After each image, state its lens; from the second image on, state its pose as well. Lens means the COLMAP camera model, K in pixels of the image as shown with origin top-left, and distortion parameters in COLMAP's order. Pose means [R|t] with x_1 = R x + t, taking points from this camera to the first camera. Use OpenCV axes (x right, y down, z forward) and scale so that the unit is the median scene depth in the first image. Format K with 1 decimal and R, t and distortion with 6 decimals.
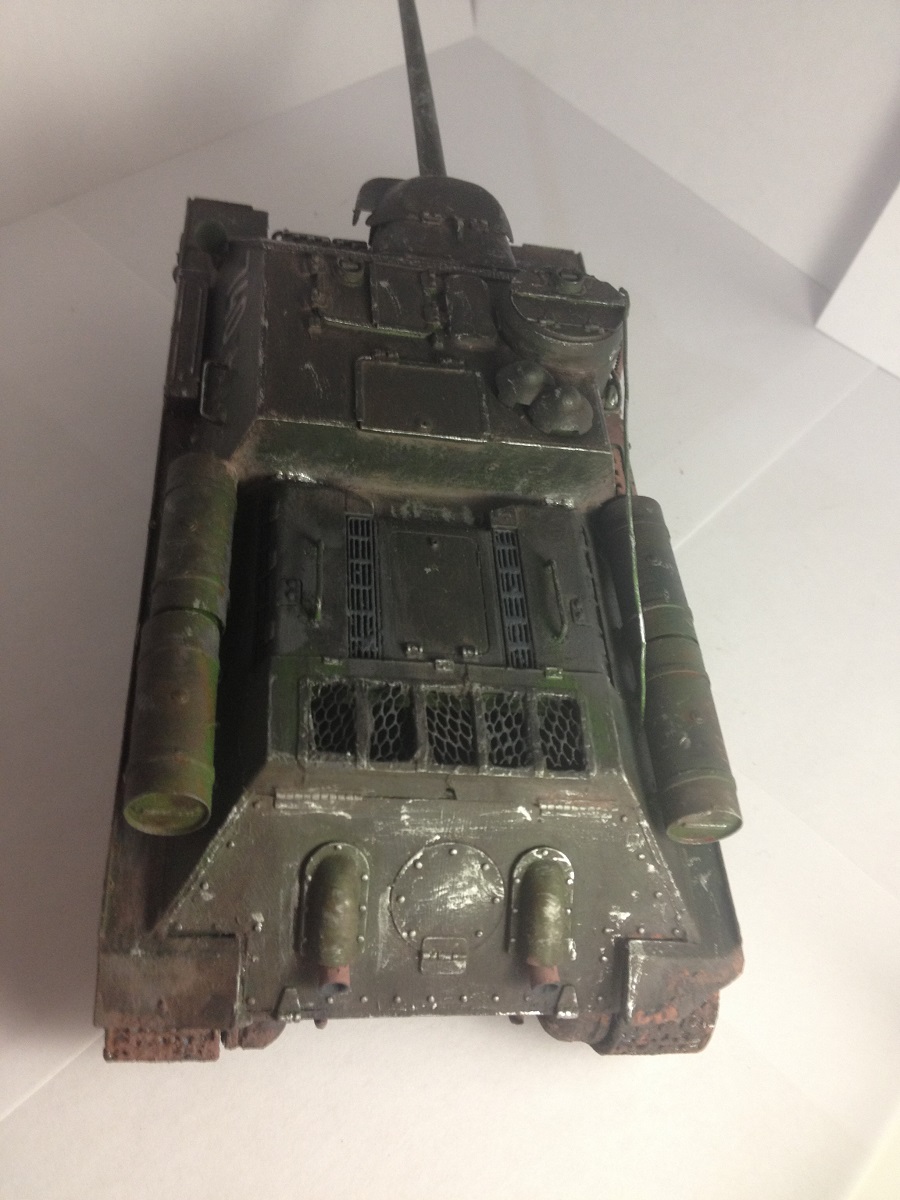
lens RADIAL K [[1192.7, 0, 449.2], [0, 1192.7, 592.6], [0, 0, 1]] dist [0.163441, -0.511107]
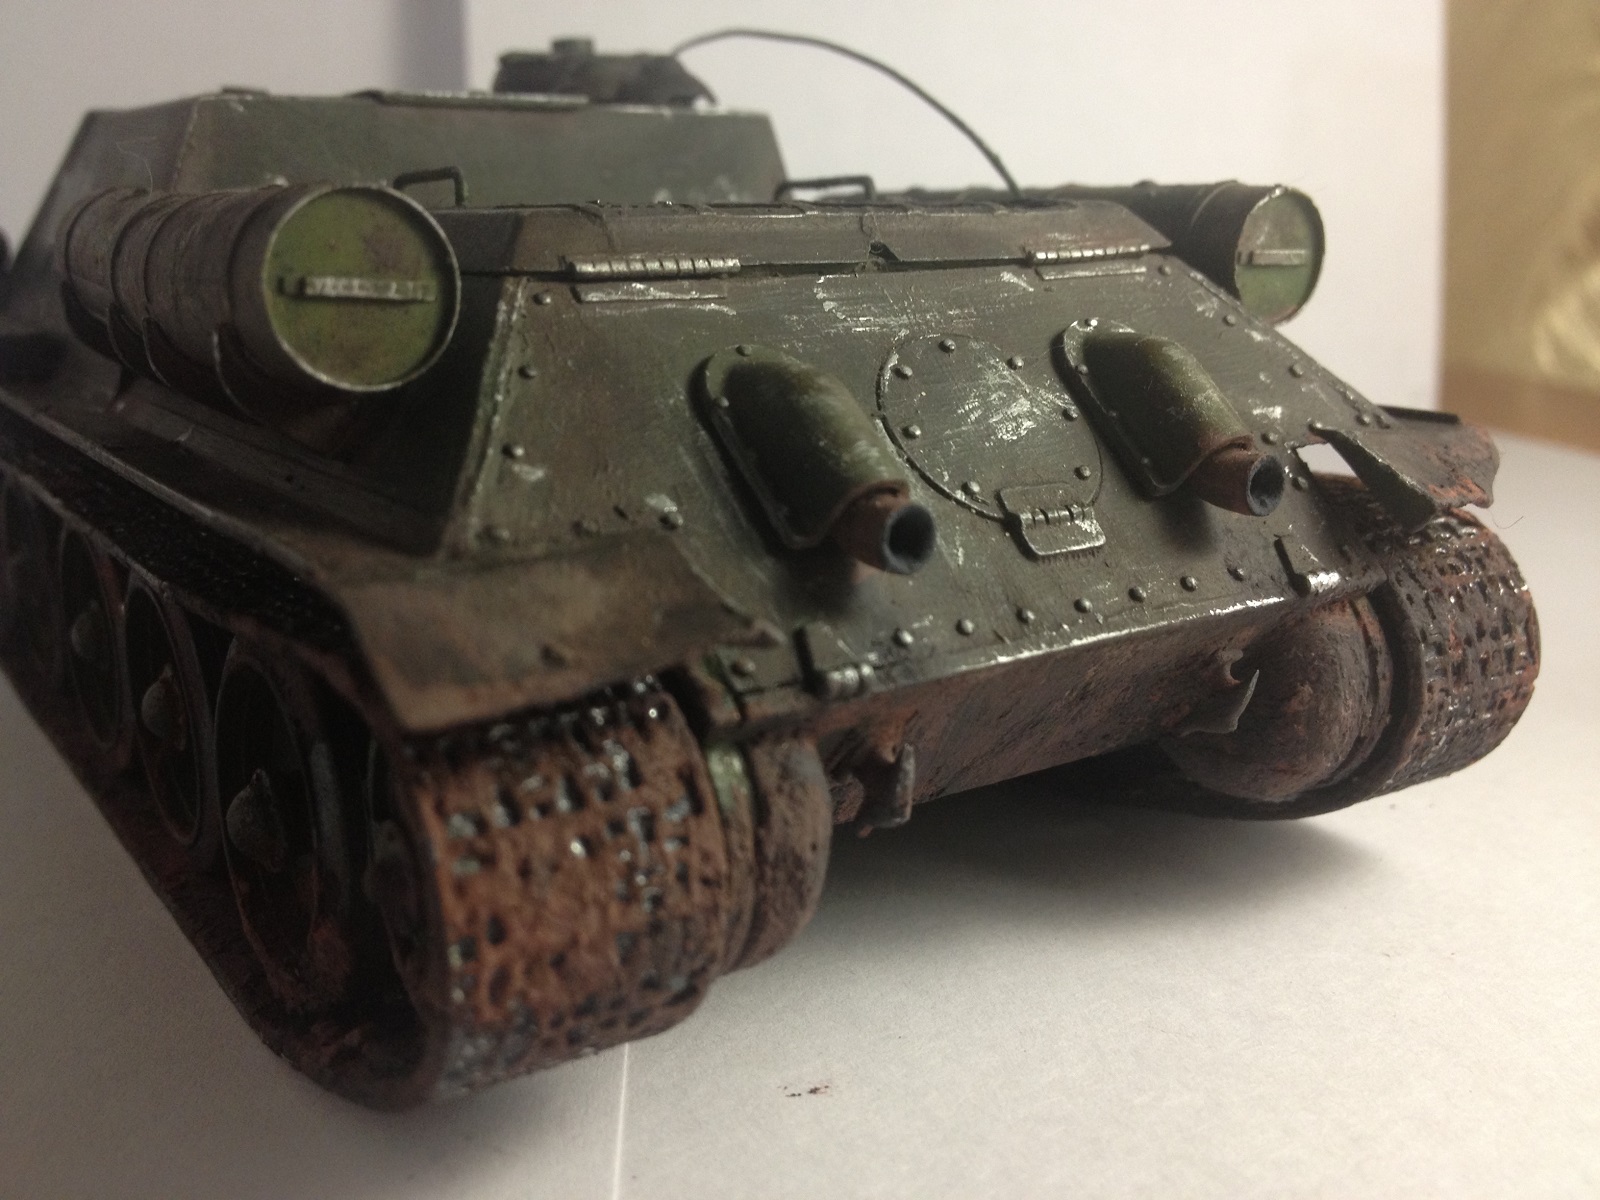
lens RADIAL K [[1590.3, 0, 790.2], [0, 1590.3, 607.6], [0, 0, 1]] dist [0.163441, -0.511107]
pose [[0.846648, -0.315375, 0.428633, -0.353620], [0.500159, 0.746669, -0.438551, 0.537699], [-0.181739, 0.585683, 0.789903, 0.562285]]
